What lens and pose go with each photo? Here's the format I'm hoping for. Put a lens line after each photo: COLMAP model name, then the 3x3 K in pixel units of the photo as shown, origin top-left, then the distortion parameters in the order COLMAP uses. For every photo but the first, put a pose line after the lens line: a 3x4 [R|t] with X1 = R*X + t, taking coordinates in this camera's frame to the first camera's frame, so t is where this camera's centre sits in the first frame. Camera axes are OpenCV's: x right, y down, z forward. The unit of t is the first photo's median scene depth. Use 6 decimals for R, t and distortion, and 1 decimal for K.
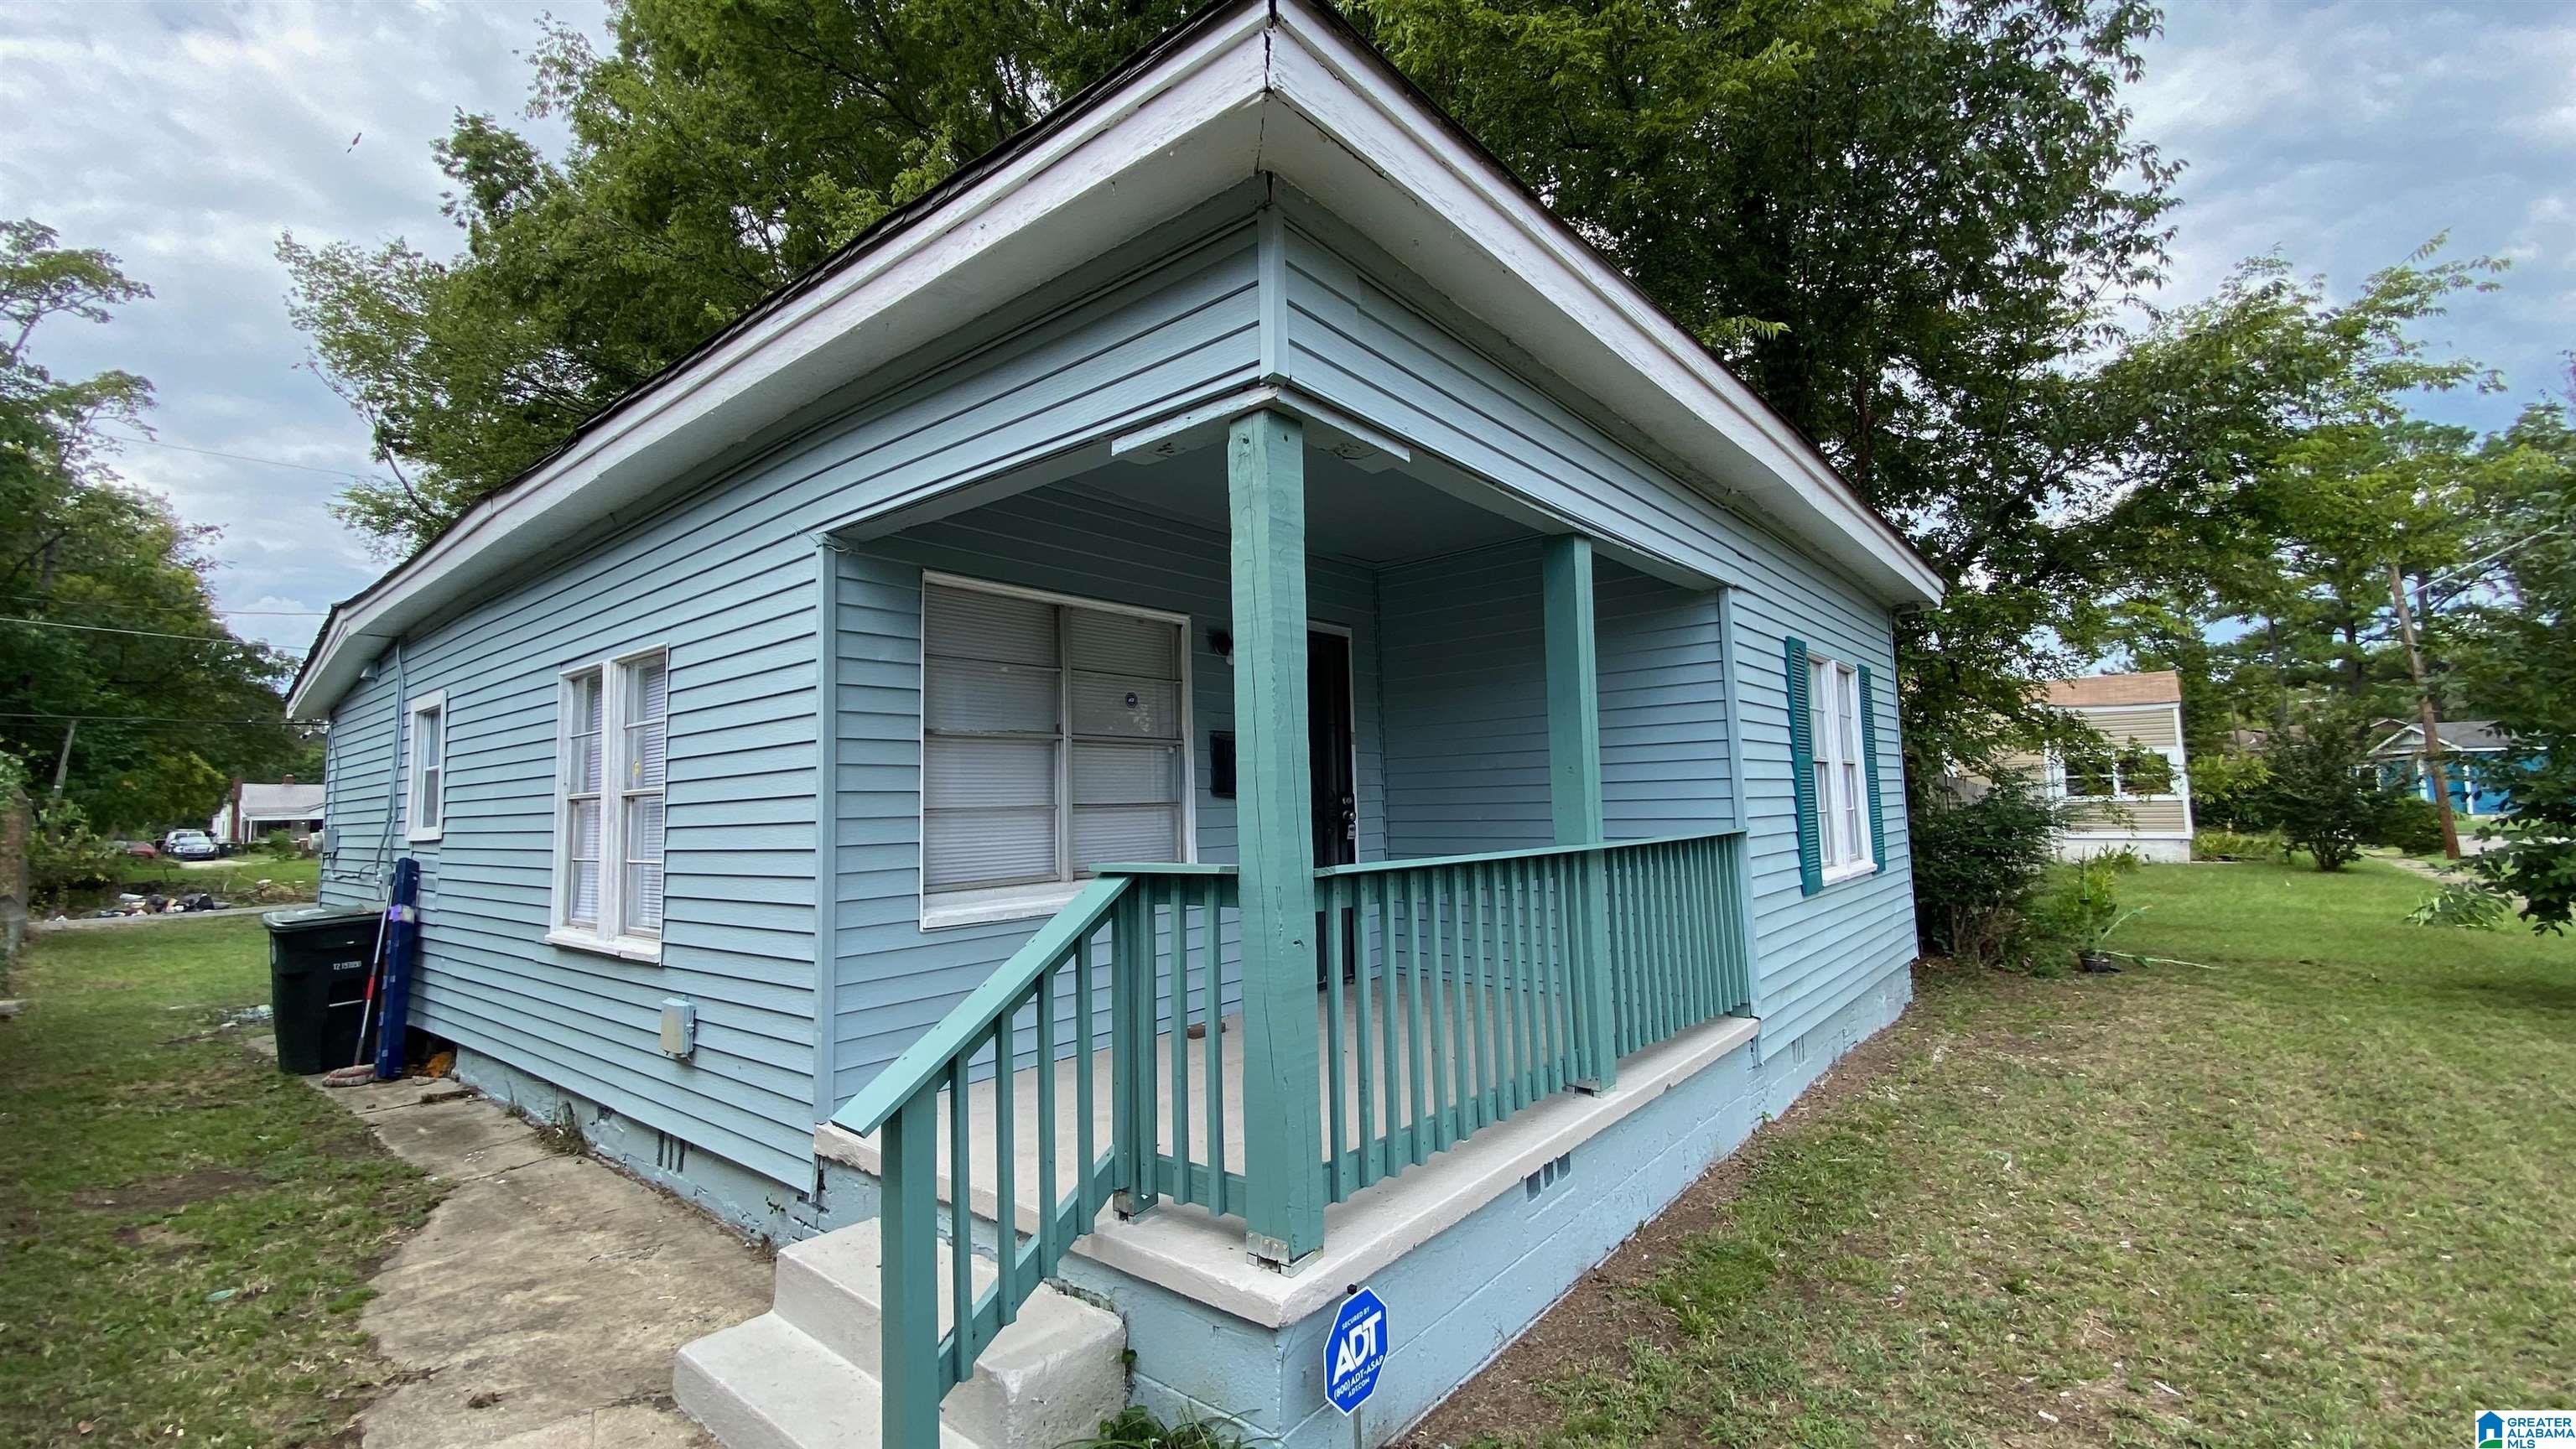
lens RADIAL K [[1057.6, 0, 1286.1], [0, 1057.6, 718.4], [0, 0, 1]] dist [-0.000101, 0.000003]
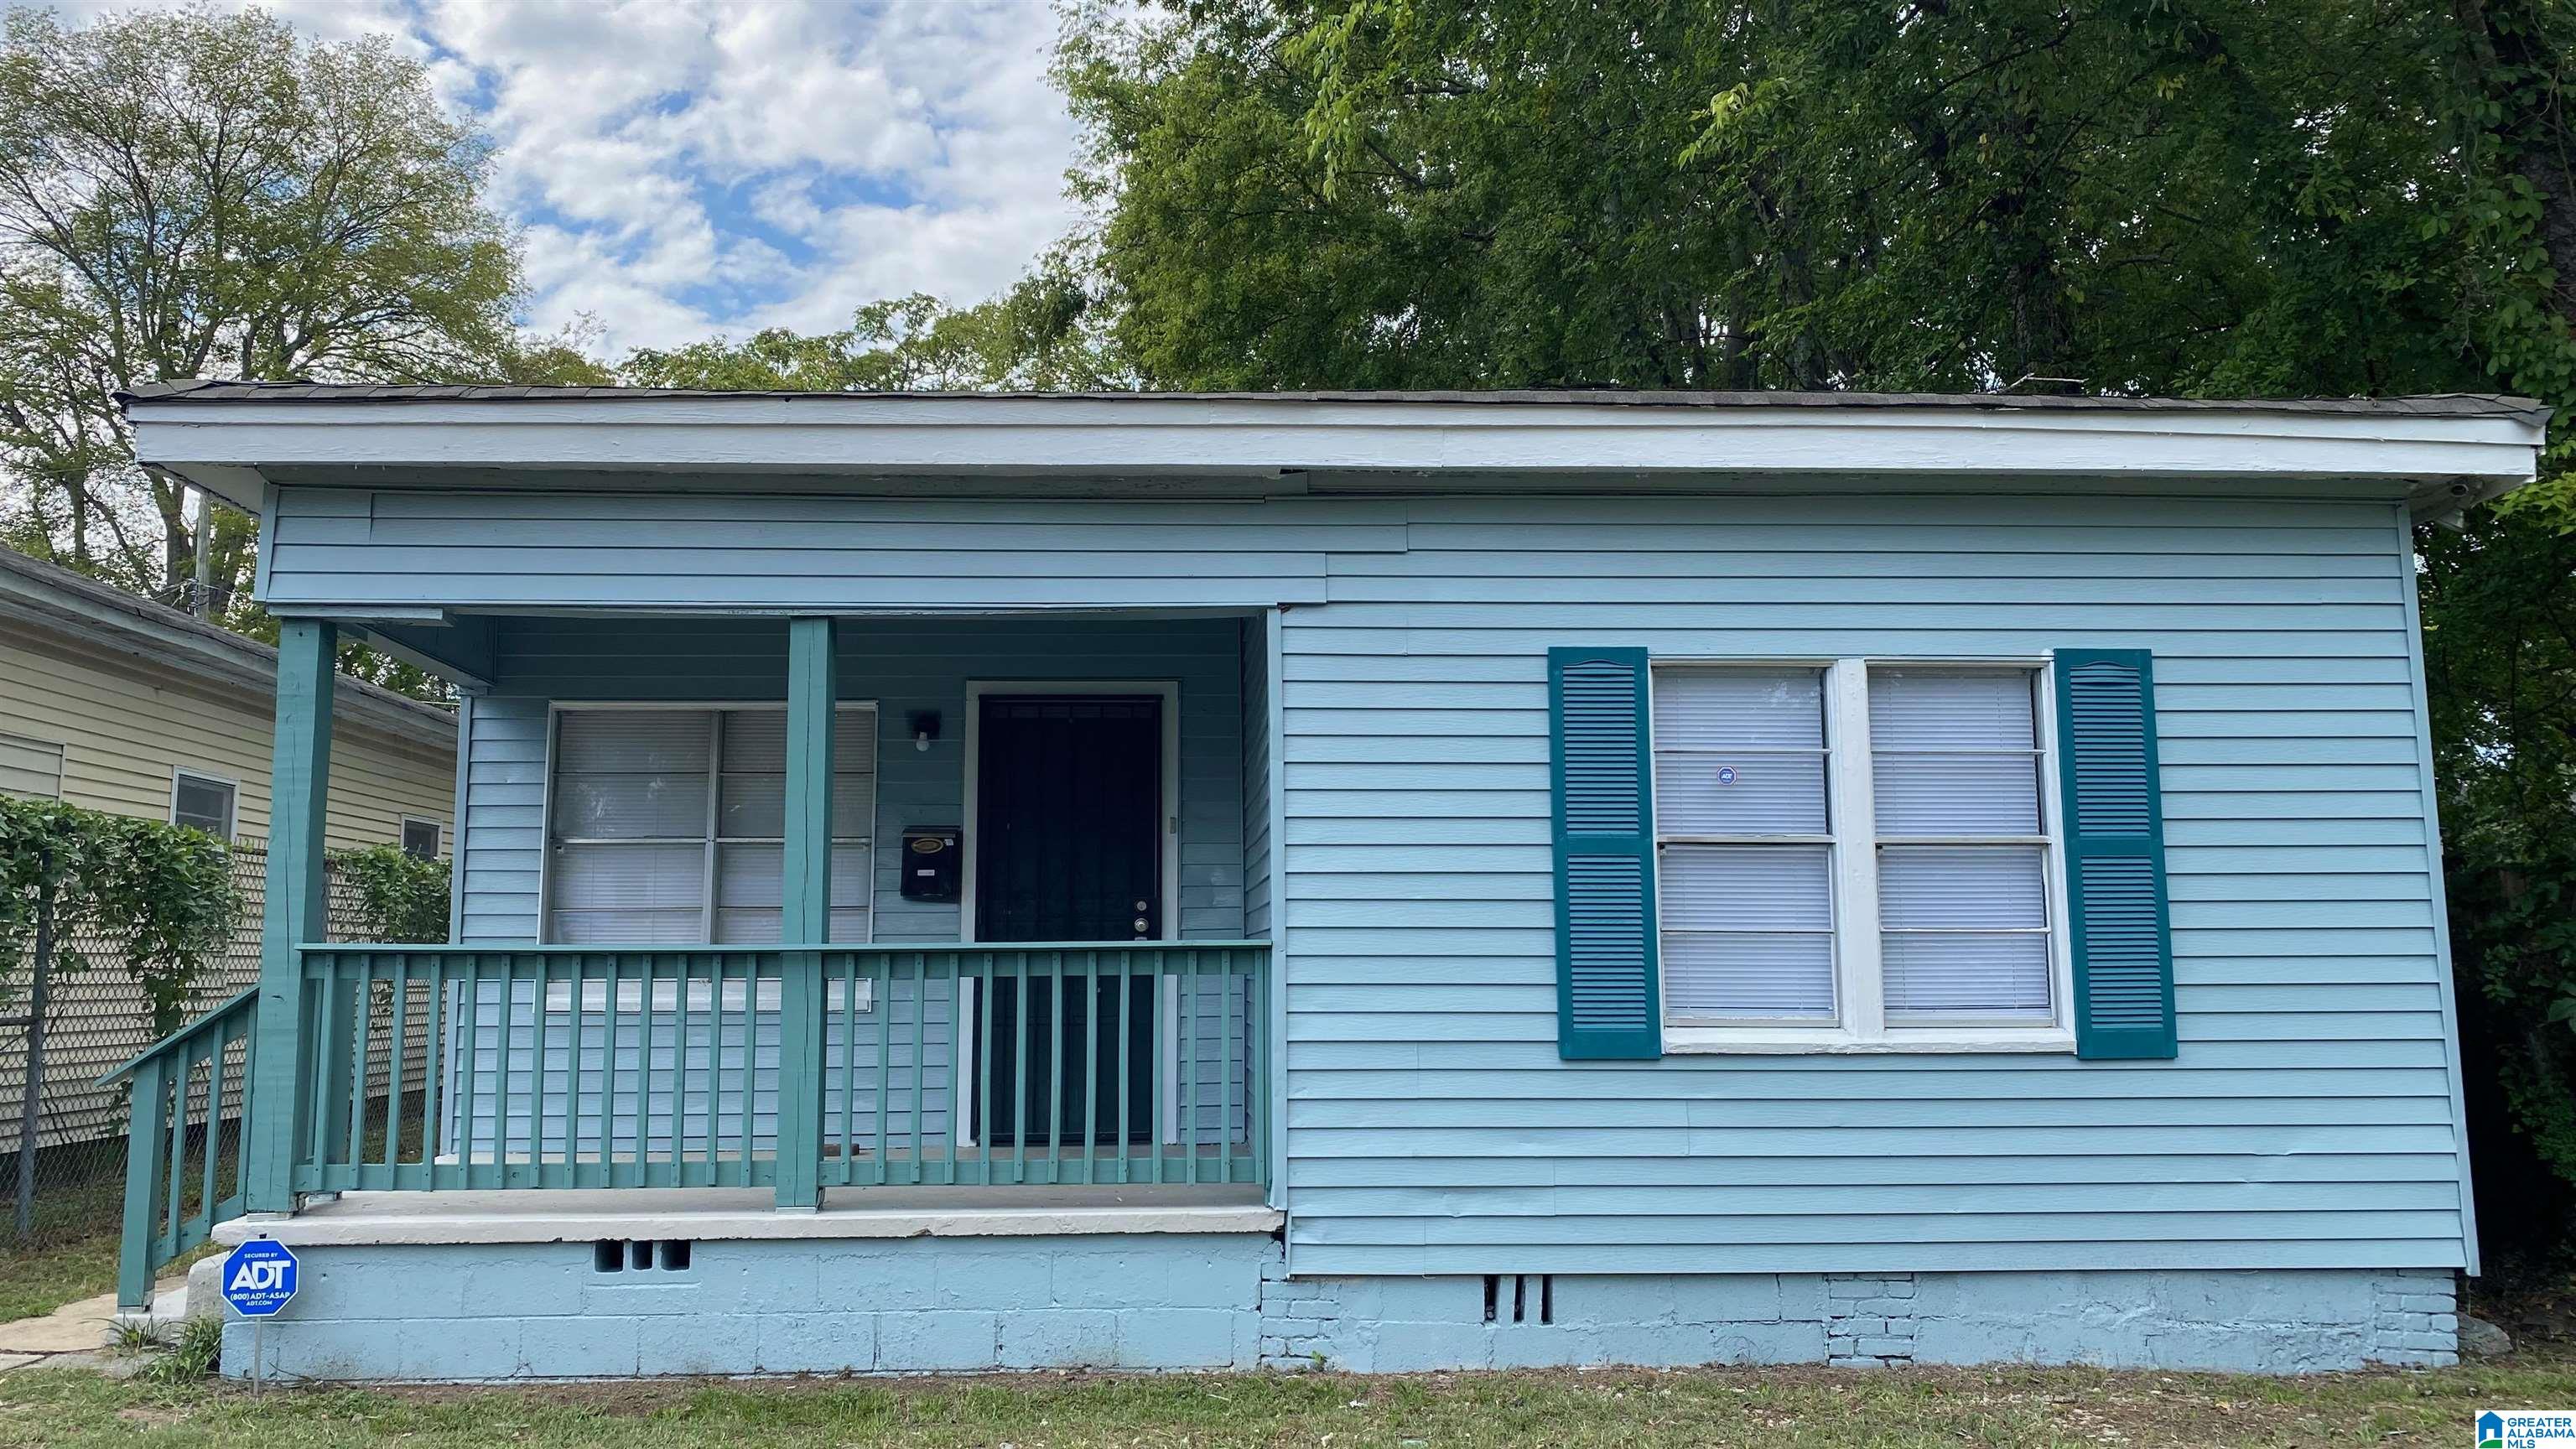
lens RADIAL K [[1985.5, 0, 1286.2], [0, 1985.5, 721.7], [0, 0, 1]] dist [0.000167, 0.000771]
pose [[0.681543, -0.067999, -0.728612, 2.963725], [0.046390, 0.997685, -0.049717, 0.043072], [0.730306, 0.000084, 0.683120, 0.173670]]
